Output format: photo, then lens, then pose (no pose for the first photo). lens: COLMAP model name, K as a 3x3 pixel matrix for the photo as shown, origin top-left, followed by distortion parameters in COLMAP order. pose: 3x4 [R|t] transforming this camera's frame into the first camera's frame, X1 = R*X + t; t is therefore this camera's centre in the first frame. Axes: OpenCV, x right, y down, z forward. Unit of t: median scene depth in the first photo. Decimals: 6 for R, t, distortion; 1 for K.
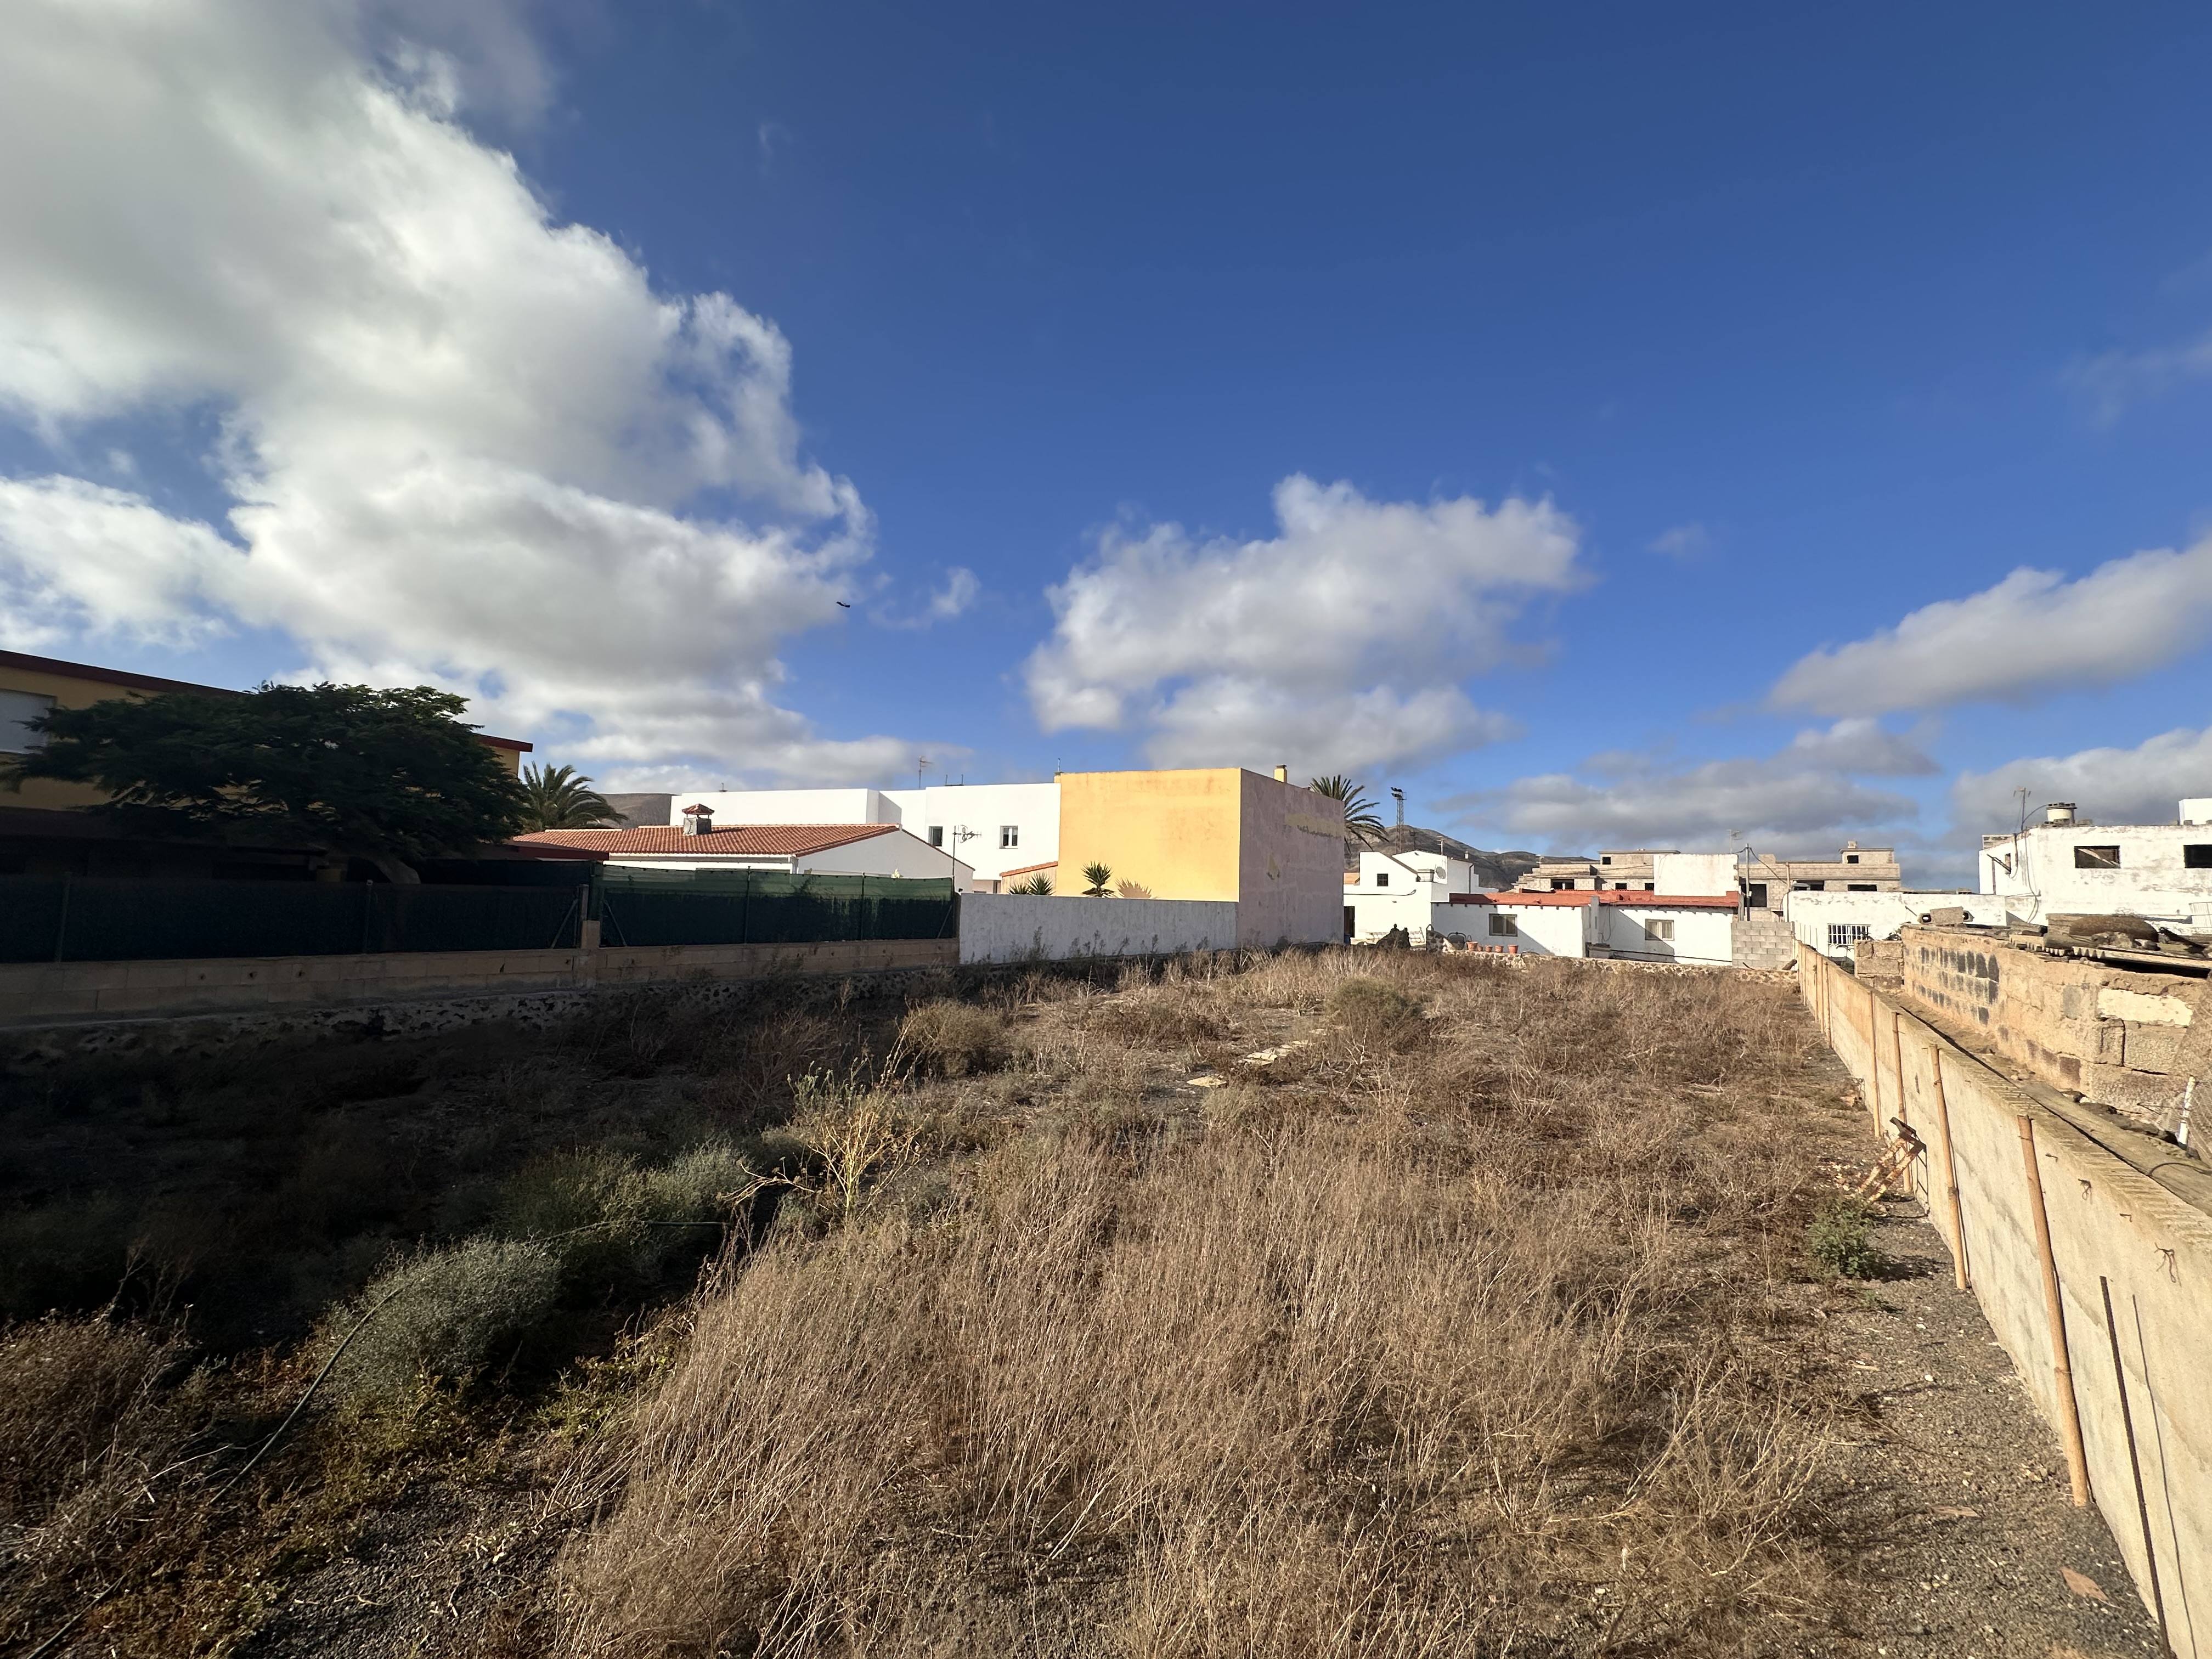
lens RADIAL K [[878.5, 0, 1103.1], [0, 878.5, 819.5], [0, 0, 1]] dist [-0.003129, 0.000291]
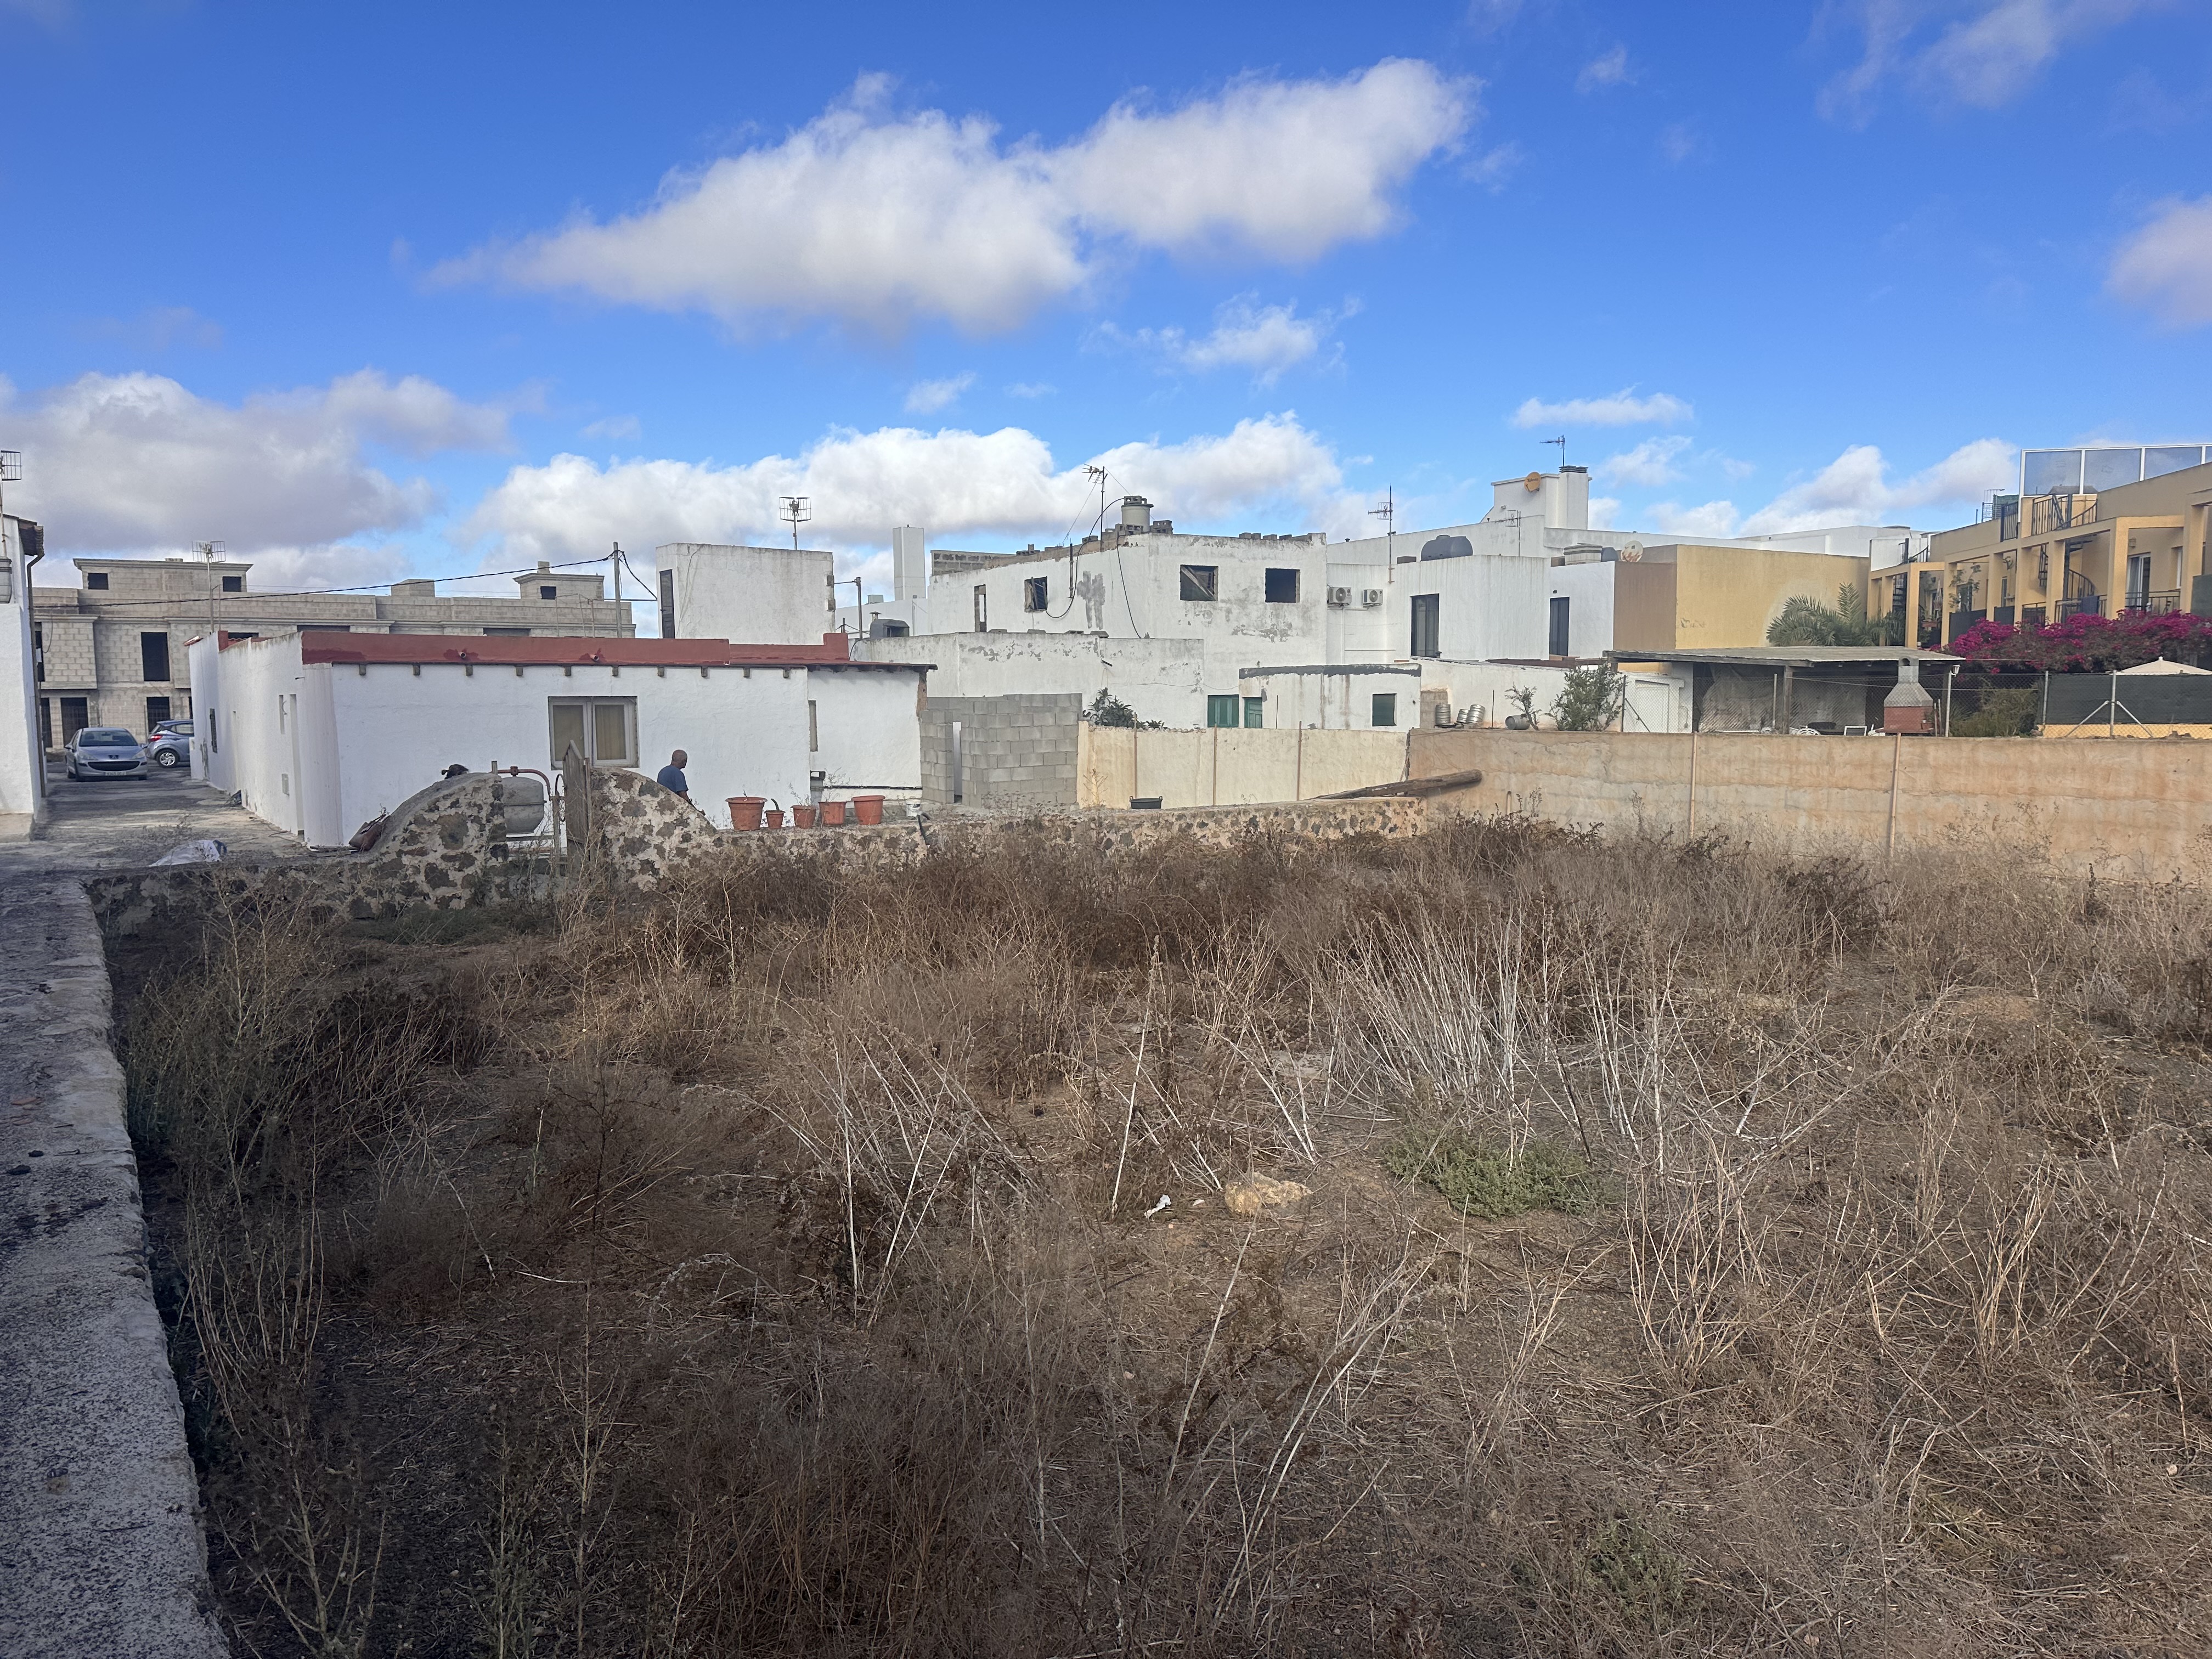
lens RADIAL K [[1530.5, 0, 1093.7], [0, 1530.5, 827.3], [0, 0, 1]] dist [0.091522, -0.112233]
pose [[0.339397, -0.109806, 0.934212, 0.011282], [-0.064583, 0.988099, 0.139603, 0.068112], [-0.938424, -0.107715, 0.328266, 0.673107]]
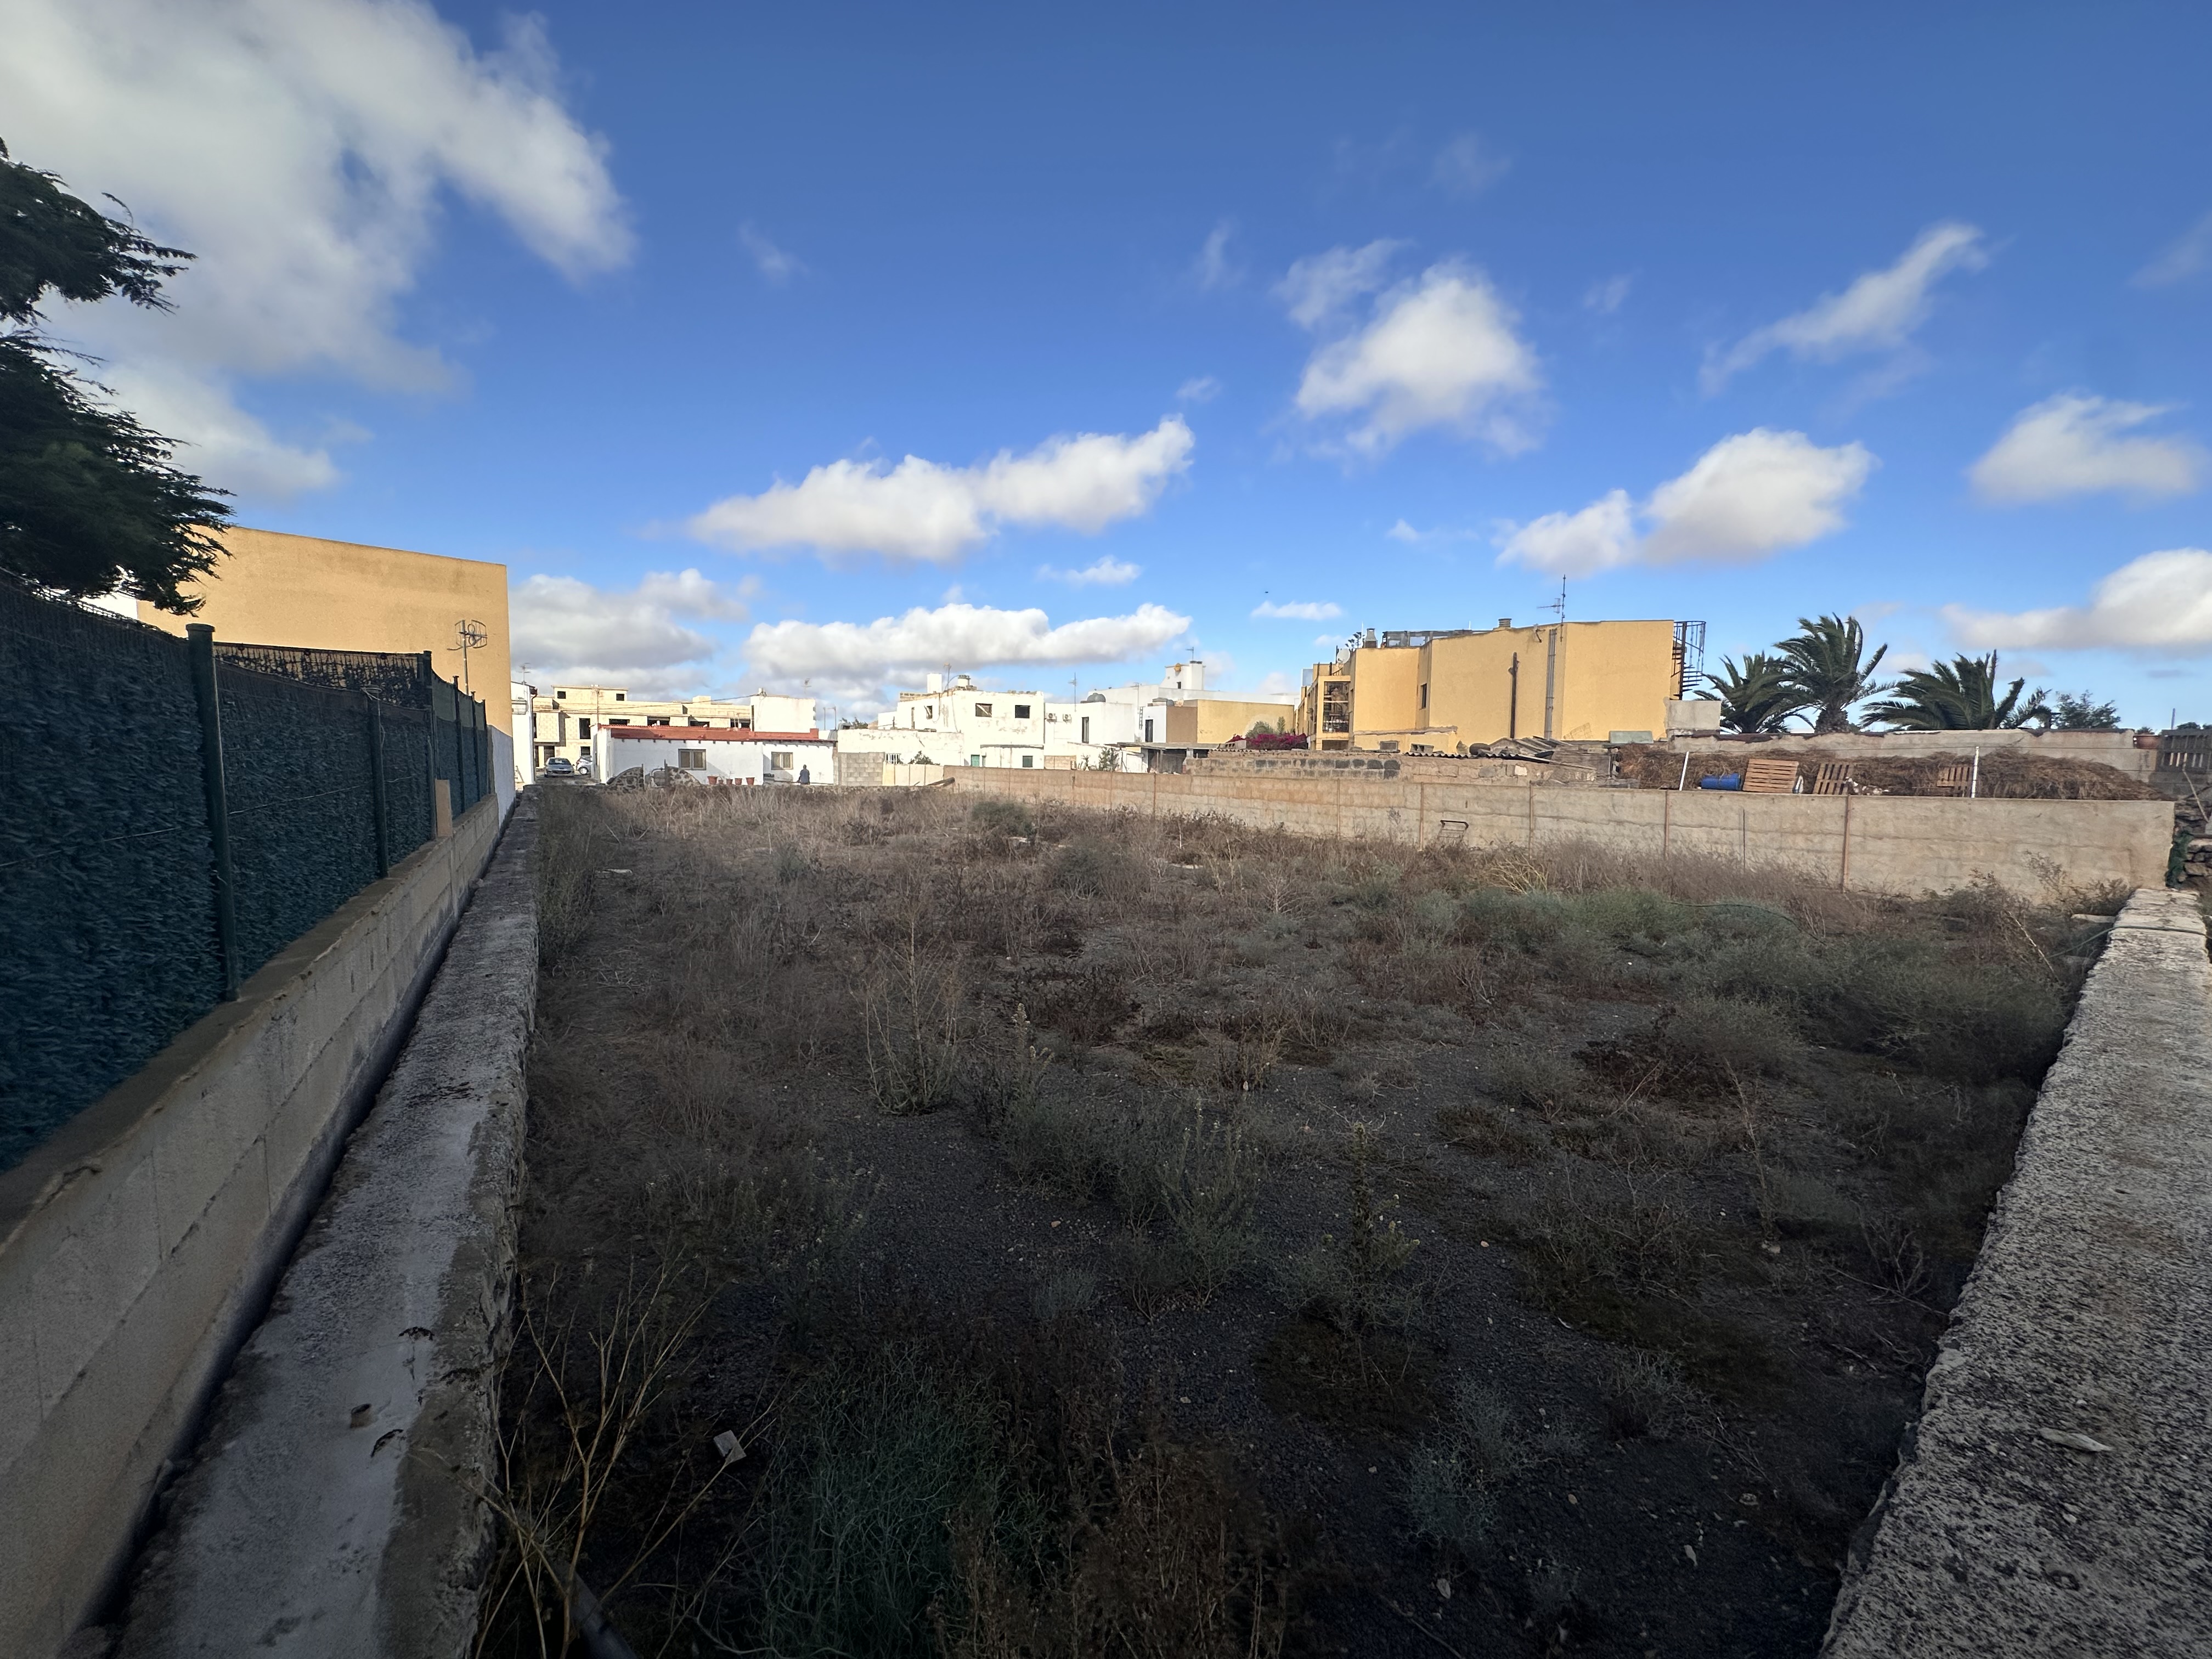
lens RADIAL K [[879.9, 0, 1101.8], [0, 879.9, 871.8], [0, 0, 1]] dist [0.001023, 0.000239]
pose [[0.363014, -0.141301, 0.921008, -0.359266], [-0.087600, 0.978882, 0.184707, 0.015441], [-0.927657, -0.147732, 0.342969, 0.175439]]
